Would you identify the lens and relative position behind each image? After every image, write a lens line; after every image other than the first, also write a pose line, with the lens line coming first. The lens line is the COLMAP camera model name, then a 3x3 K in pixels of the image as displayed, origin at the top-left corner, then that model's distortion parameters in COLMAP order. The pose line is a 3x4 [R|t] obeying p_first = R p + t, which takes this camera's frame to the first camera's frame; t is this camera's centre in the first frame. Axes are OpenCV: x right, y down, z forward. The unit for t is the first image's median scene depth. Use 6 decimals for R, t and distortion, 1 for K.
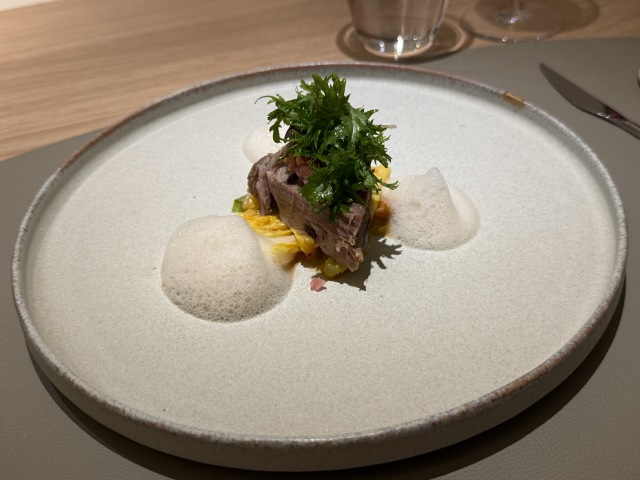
lens RADIAL K [[706.3, 0, 320.0], [0, 706.3, 238.5], [0, 0, 1]] dist [-0.013060, 0.000000]
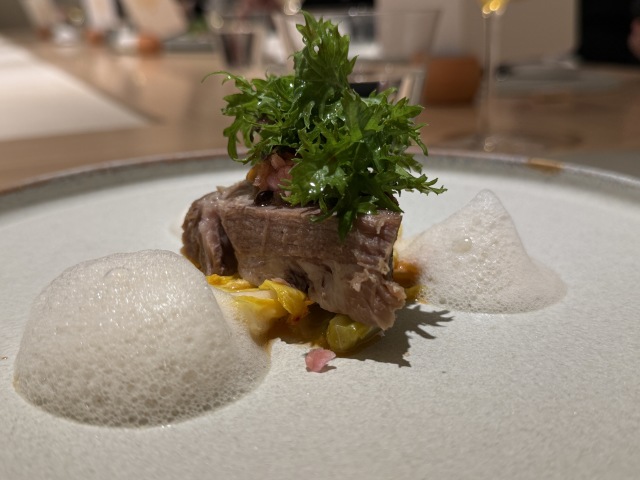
lens RADIAL K [[706.3, 0, 317.1], [0, 706.3, 235.5], [0, 0, 1]] dist [-0.013060, 0.000000]
pose [[0.991900, -0.001163, 0.127019, -0.072405], [0.049077, 0.925817, -0.374773, 0.176936], [-0.117160, 0.377971, 0.918374, 0.478662]]
